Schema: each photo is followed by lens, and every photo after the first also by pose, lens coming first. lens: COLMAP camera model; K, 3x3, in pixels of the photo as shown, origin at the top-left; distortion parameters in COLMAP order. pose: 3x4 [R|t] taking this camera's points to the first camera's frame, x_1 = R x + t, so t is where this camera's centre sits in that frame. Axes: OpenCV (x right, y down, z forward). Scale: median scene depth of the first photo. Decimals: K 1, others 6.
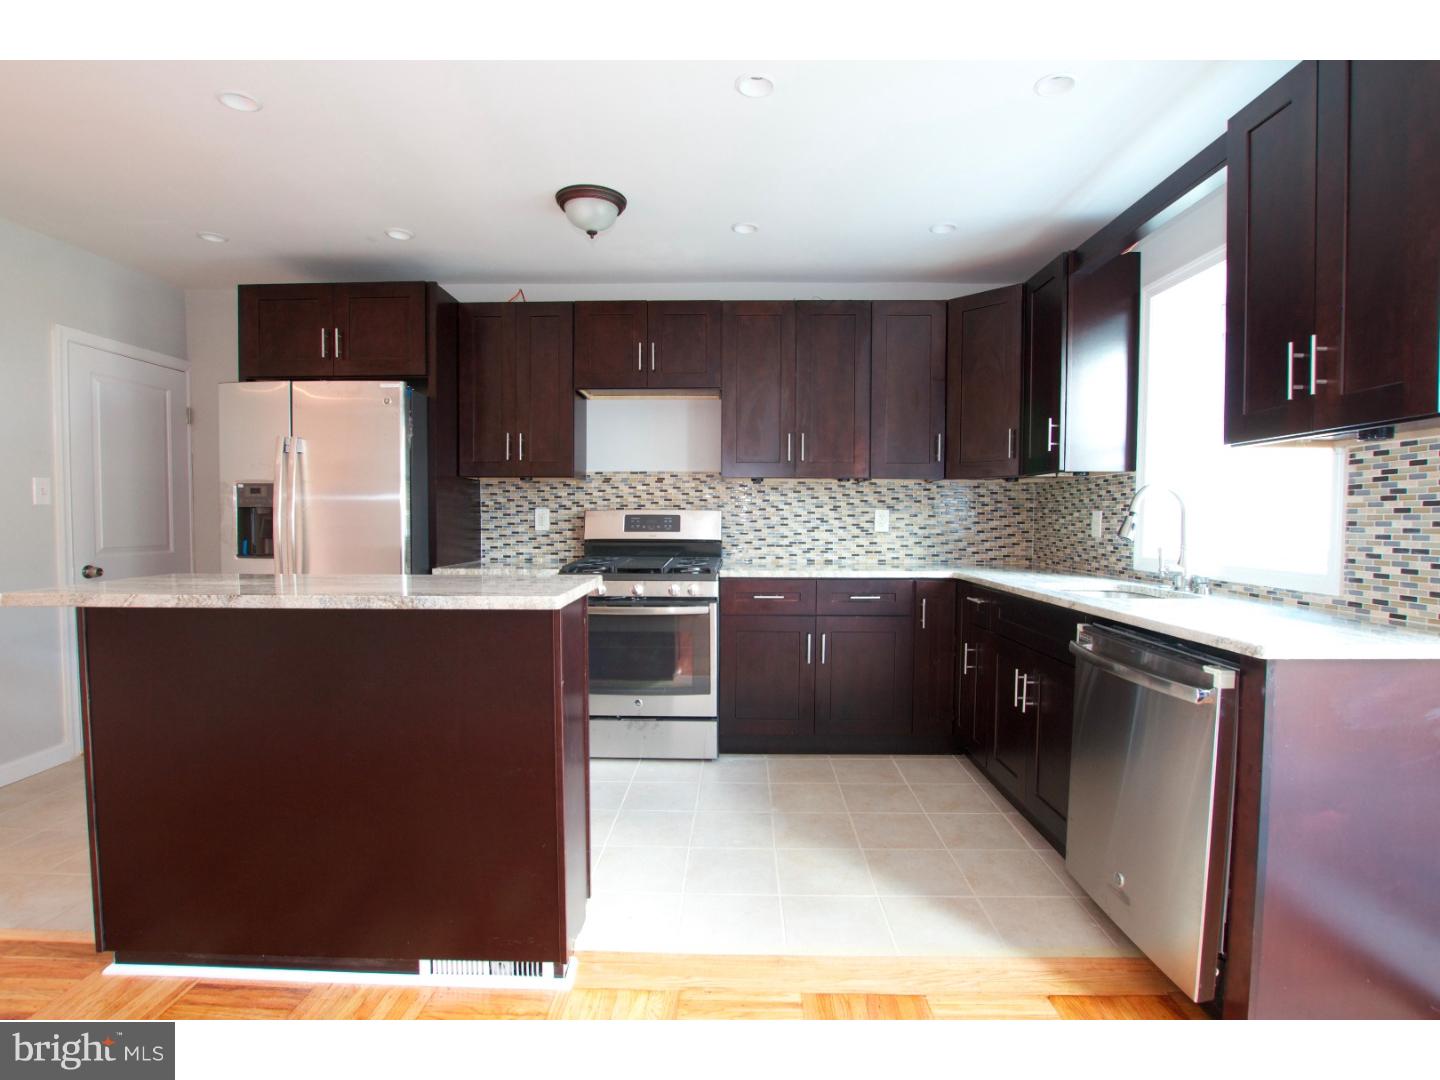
lens RADIAL K [[683.6, 0, 721.6], [0, 683.6, 545.0], [0, 0, 1]] dist [-0.034599, 0.006609]
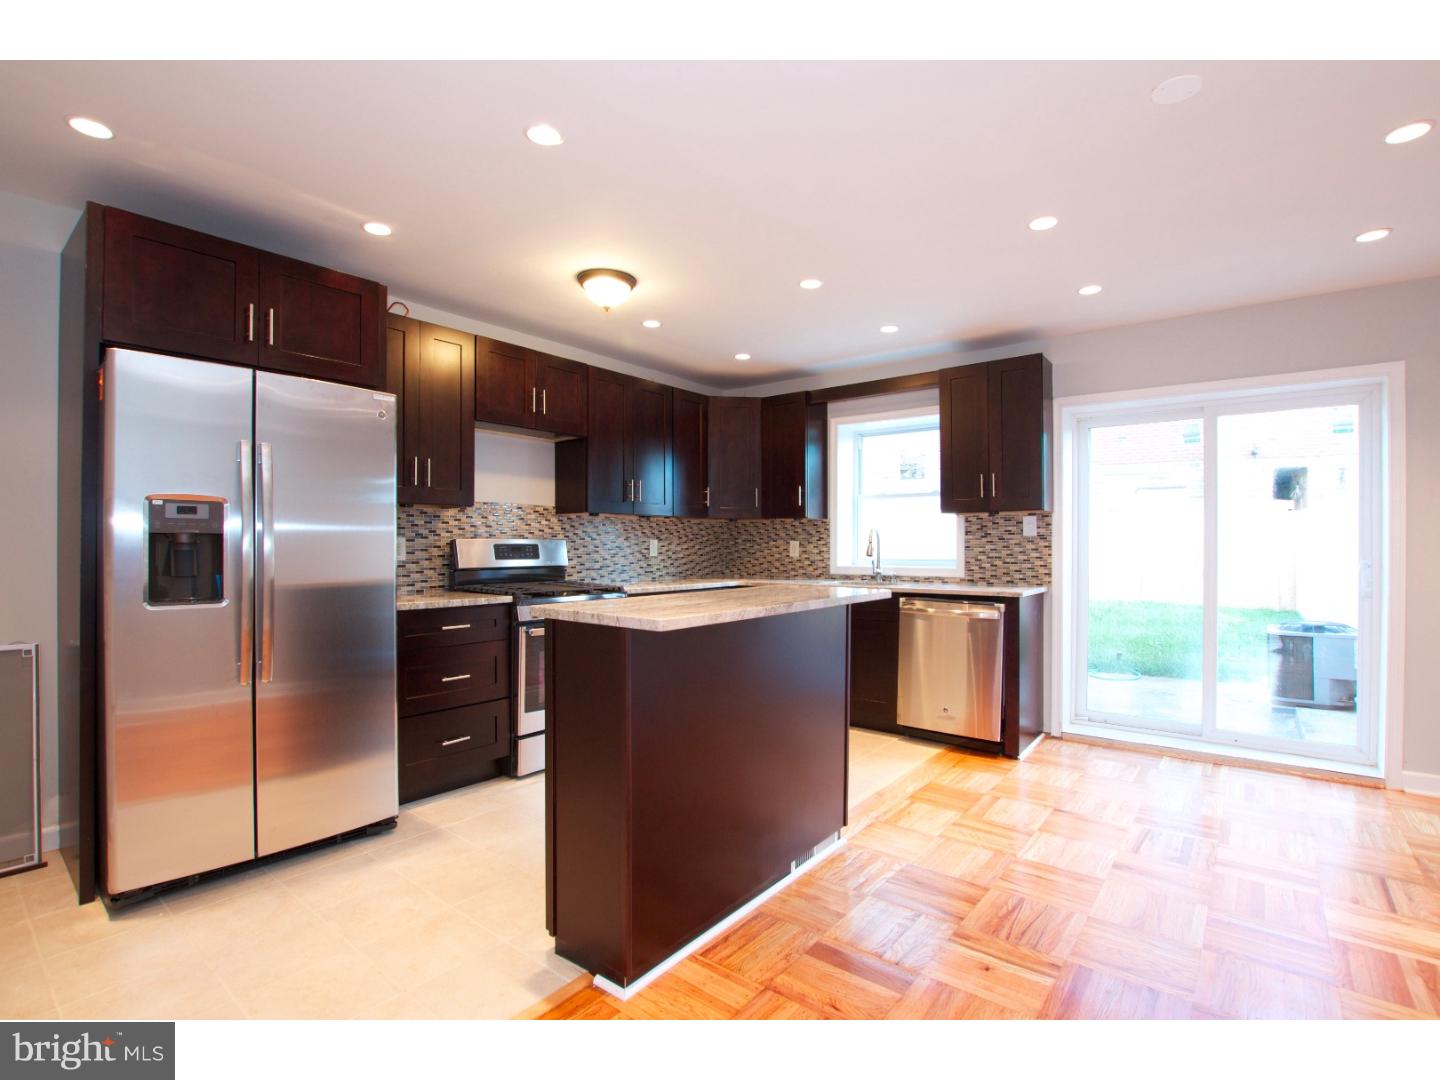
lens RADIAL K [[669.9, 0, 712.9], [0, 669.9, 539.0], [0, 0, 1]] dist [-0.024805, 0.000677]
pose [[0.621825, 0.004475, 0.783144, -0.734071], [0.034506, 0.998856, -0.033106, -0.006271], [-0.782396, 0.047610, 0.620959, 0.105052]]
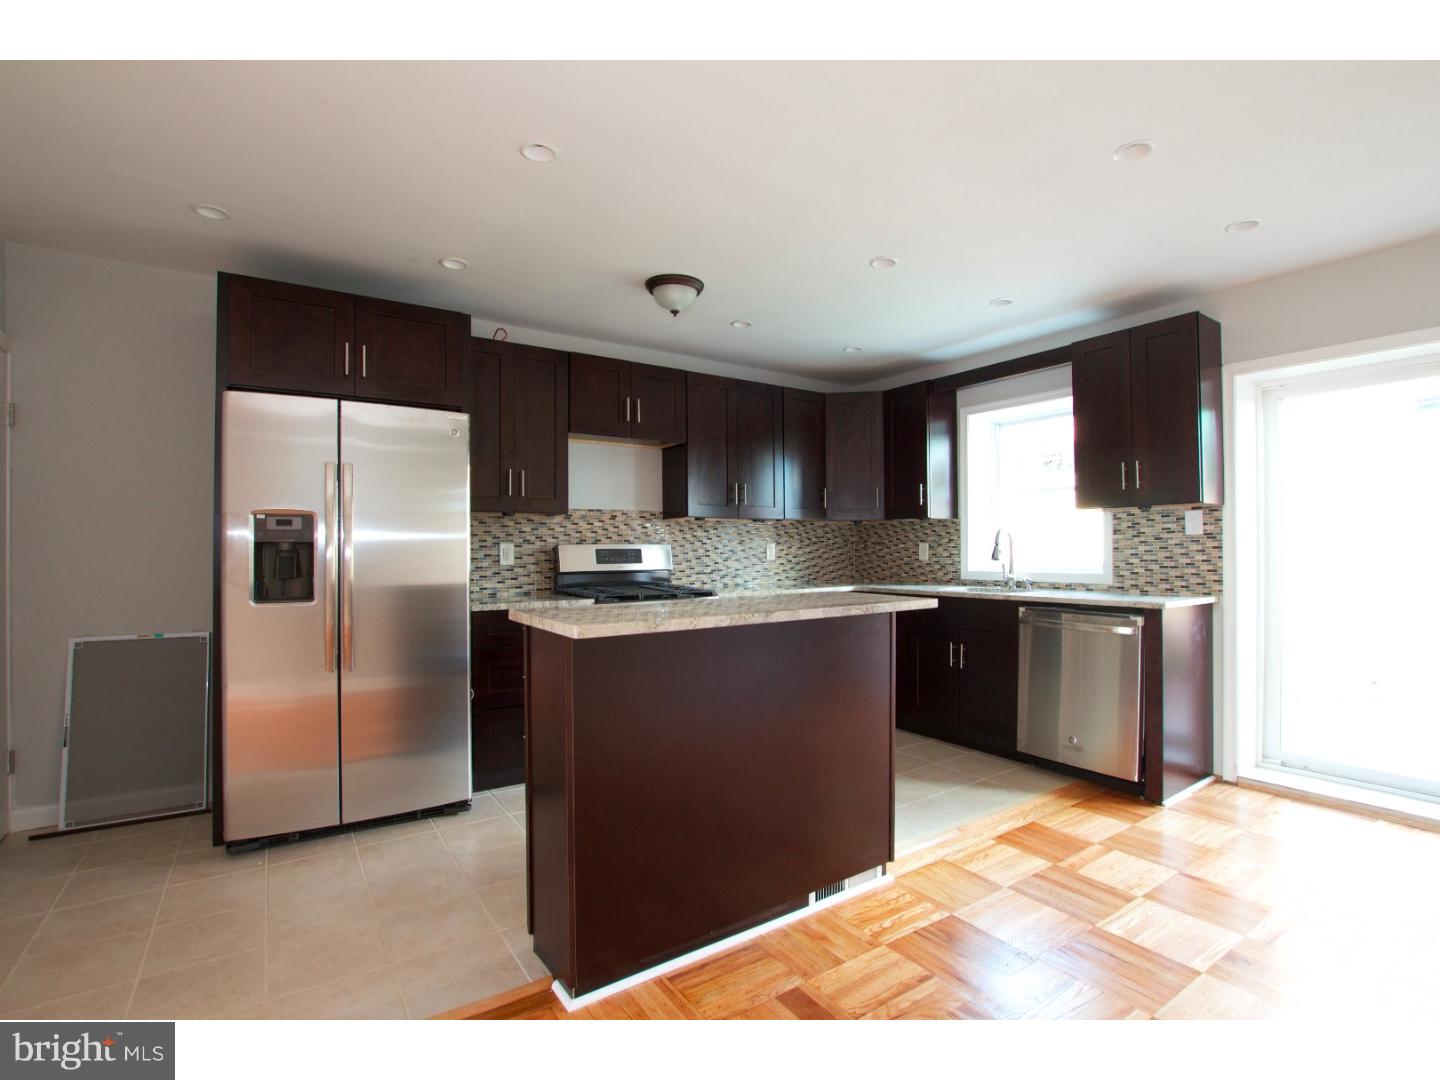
lens RADIAL K [[667.6, 0, 720.0], [0, 667.6, 540.0], [0, 0, 1]] dist [-0.026626, 0.000243]
pose [[0.822981, -0.000835, 0.568068, -0.585287], [0.033153, 0.998365, -0.046562, -0.001822], [-0.567100, 0.057153, 0.821663, 0.008528]]
